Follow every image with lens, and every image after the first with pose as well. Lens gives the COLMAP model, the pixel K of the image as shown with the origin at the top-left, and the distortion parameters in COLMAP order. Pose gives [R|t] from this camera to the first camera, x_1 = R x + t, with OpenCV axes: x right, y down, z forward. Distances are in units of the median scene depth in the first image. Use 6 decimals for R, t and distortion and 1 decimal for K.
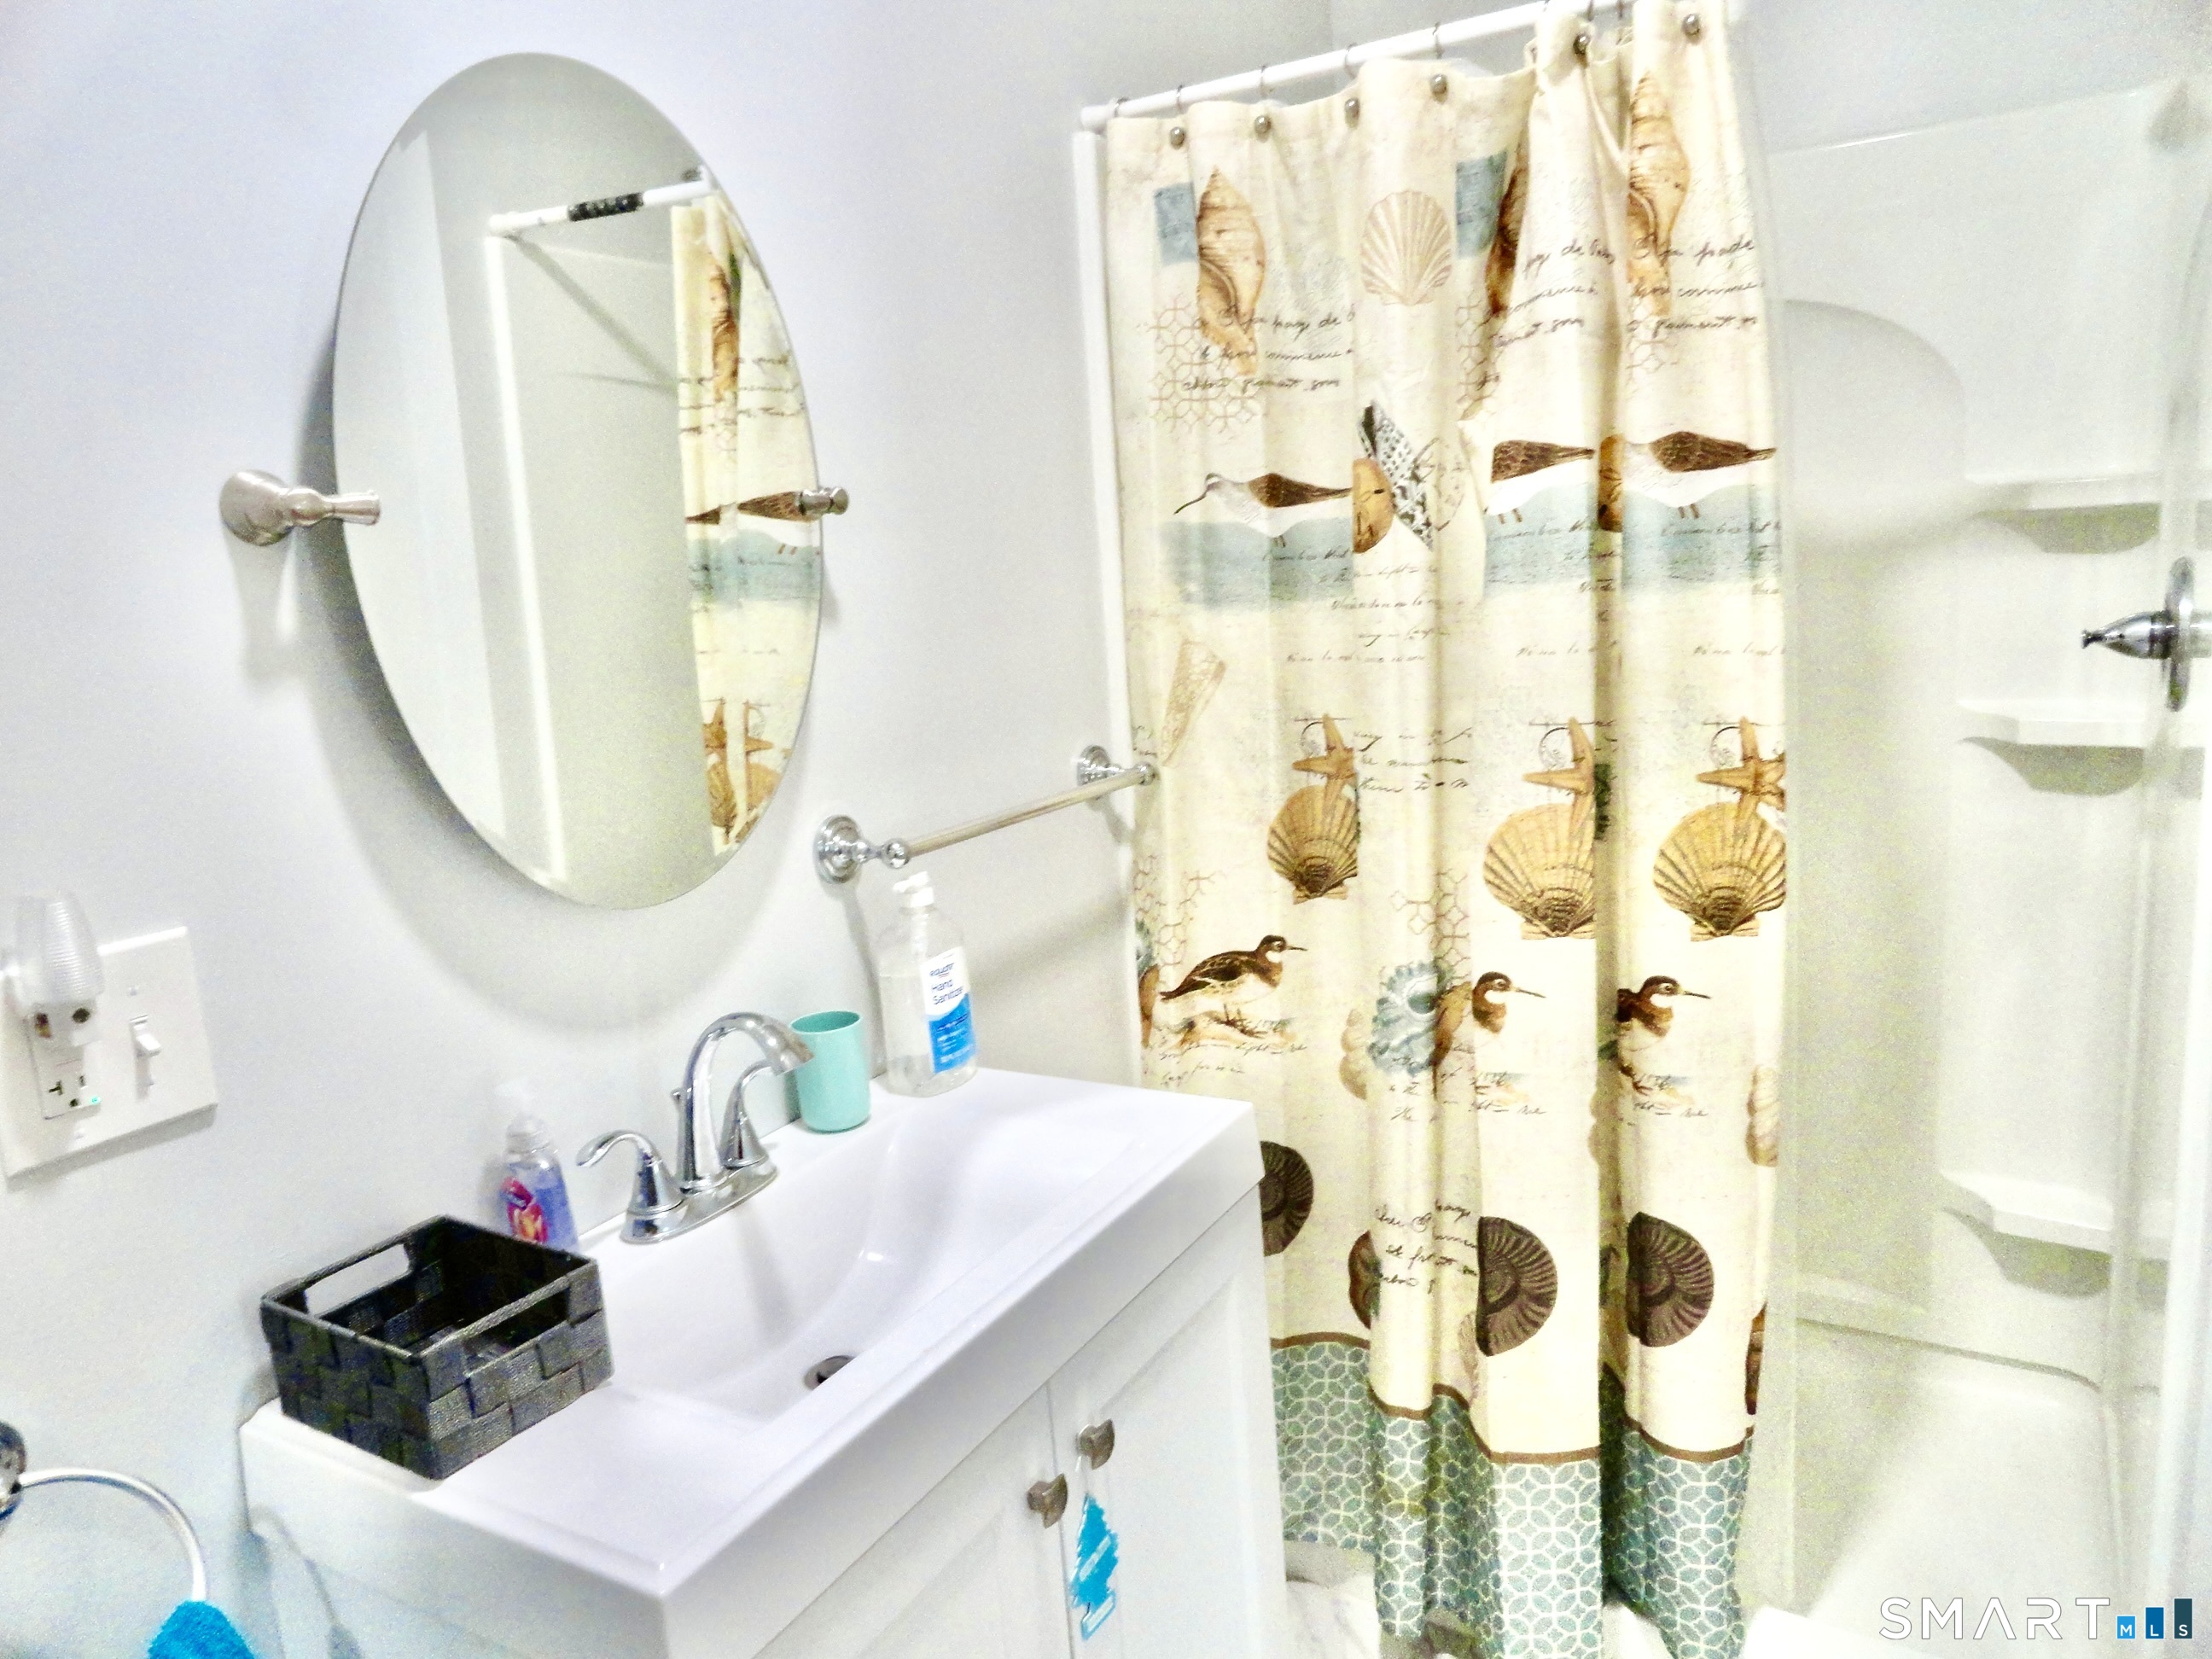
lens RADIAL K [[1506.5, 0, 1107.3], [0, 1506.5, 832.0], [0, 0, 1]] dist [-0.008714, 0.007700]
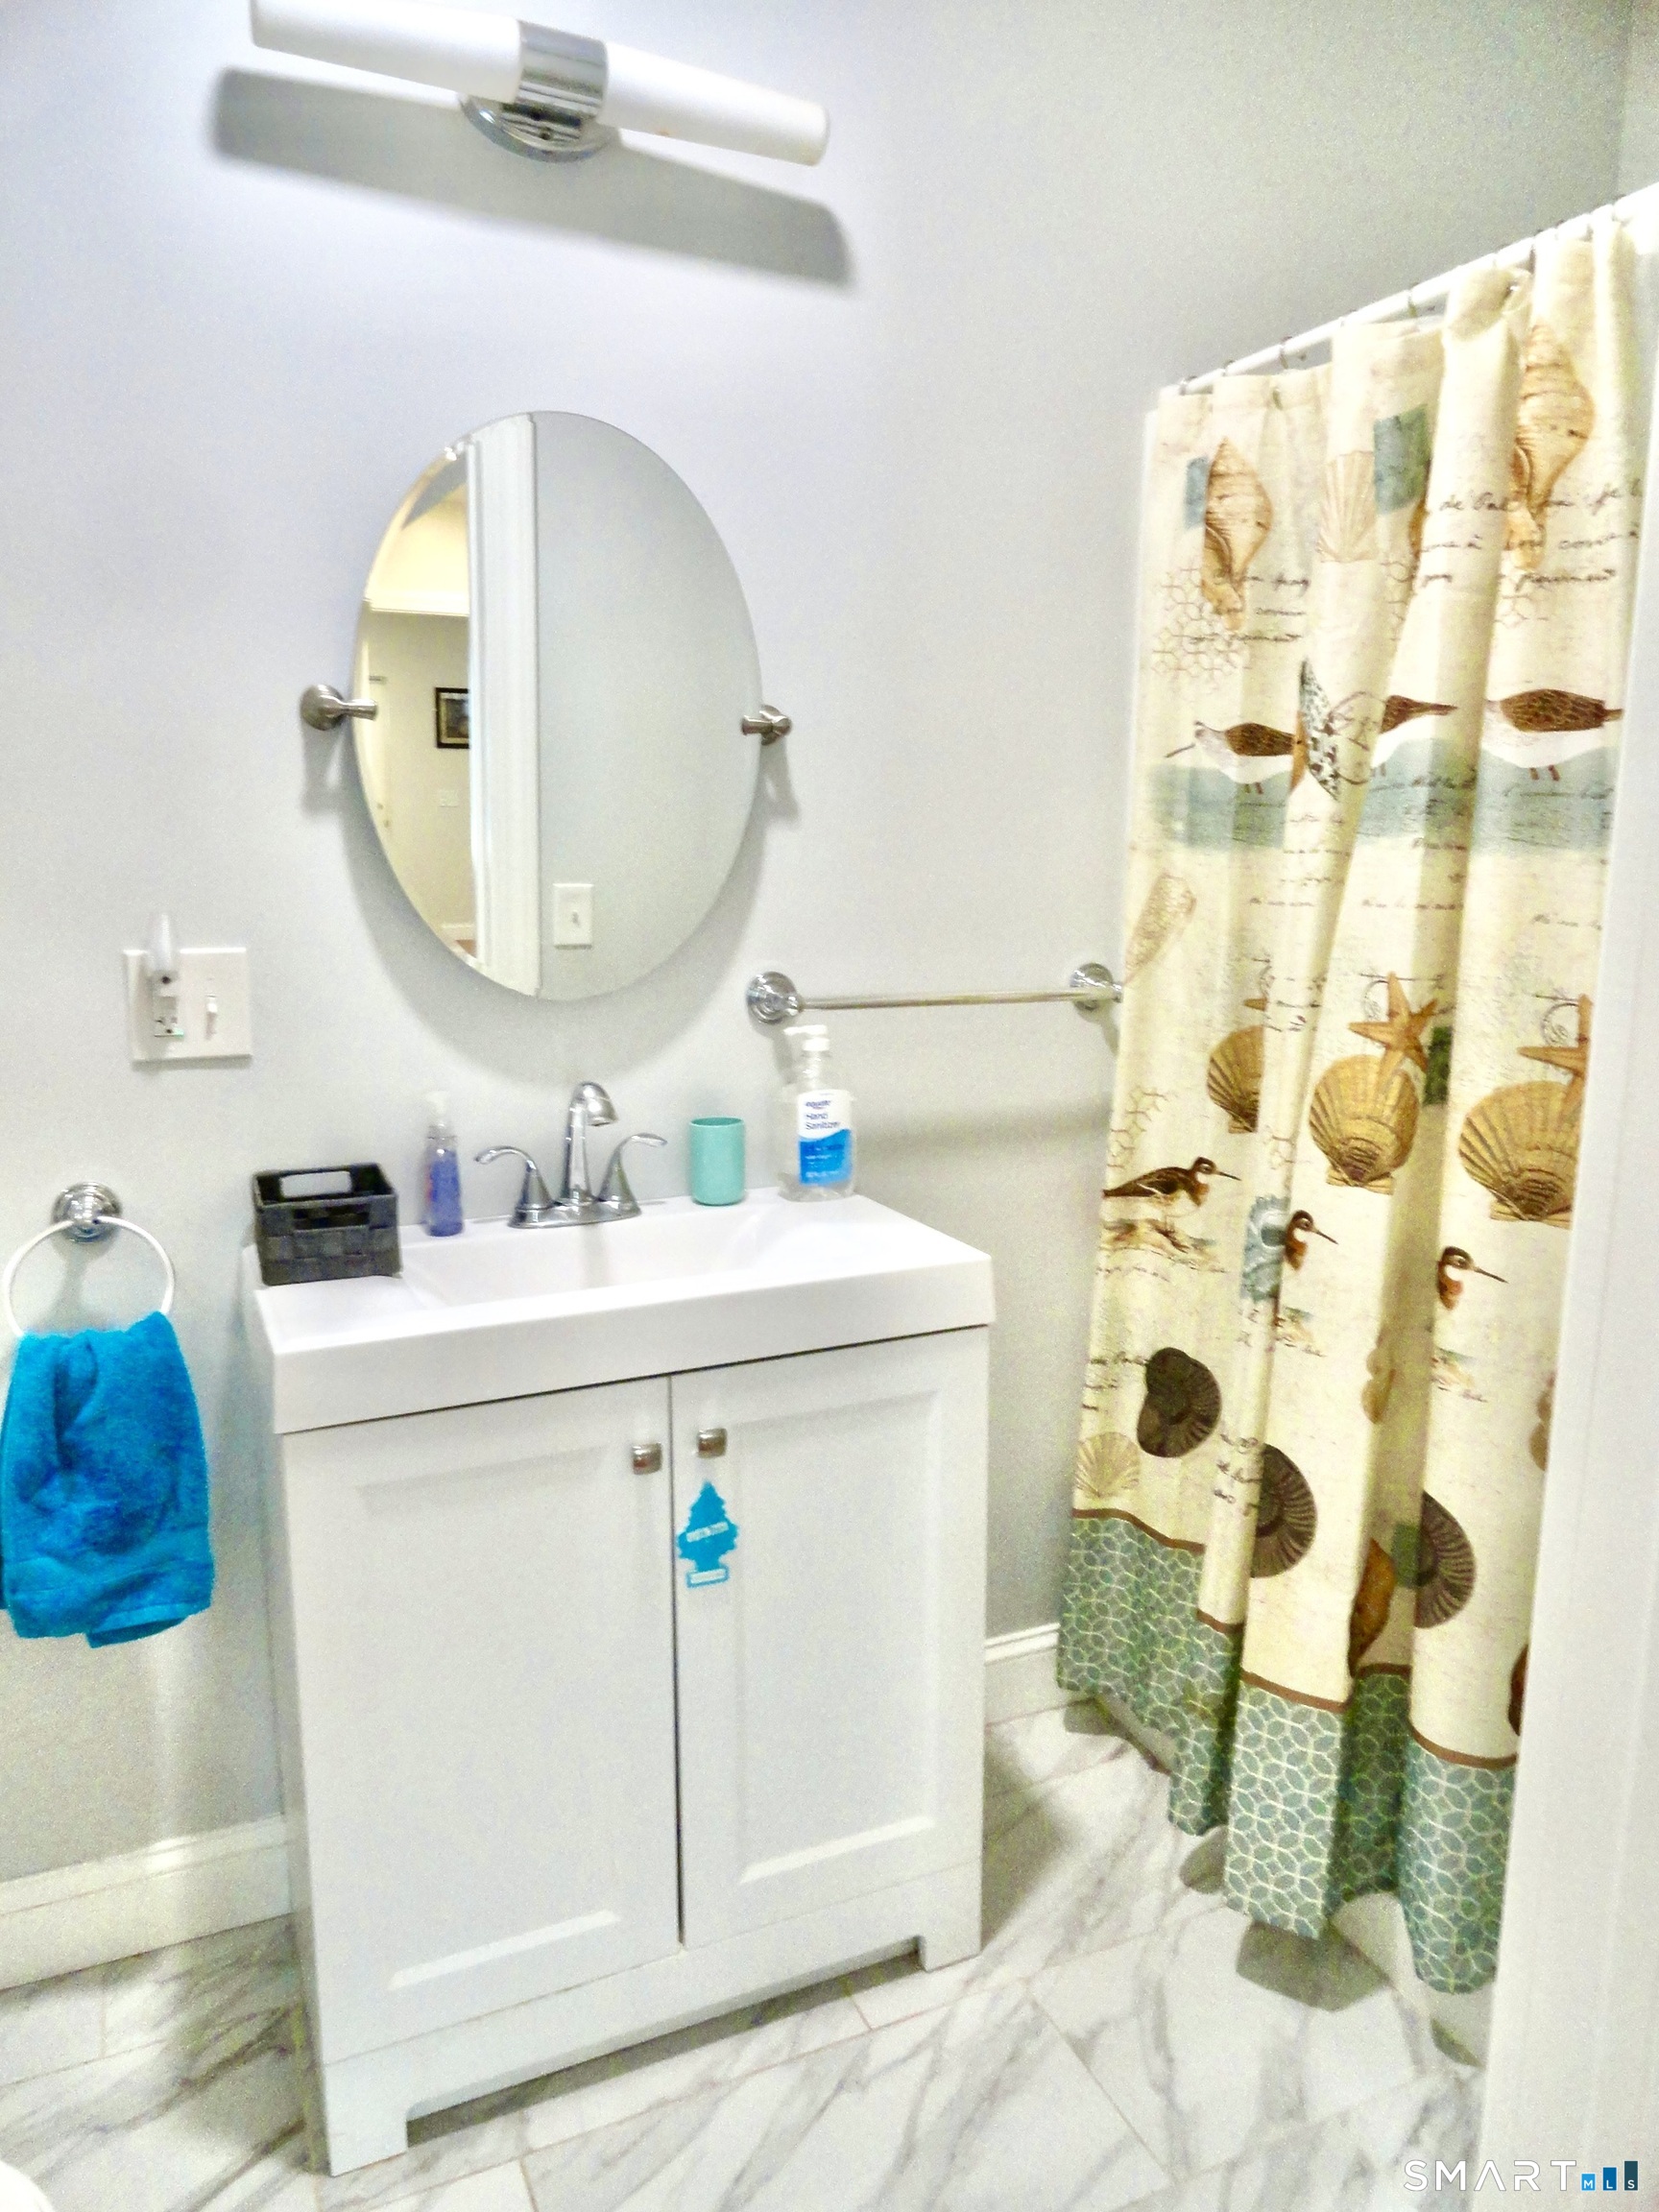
lens RADIAL K [[1506.5, 0, 828.2], [0, 1506.5, 1102.5], [0, 0, 1]] dist [-0.008714, 0.007700]
pose [[0.818621, 0.172825, -0.547714, 0.552119], [-0.167372, 0.984045, 0.060349, 0.012282], [0.549405, 0.042269, 0.834486, -0.043119]]
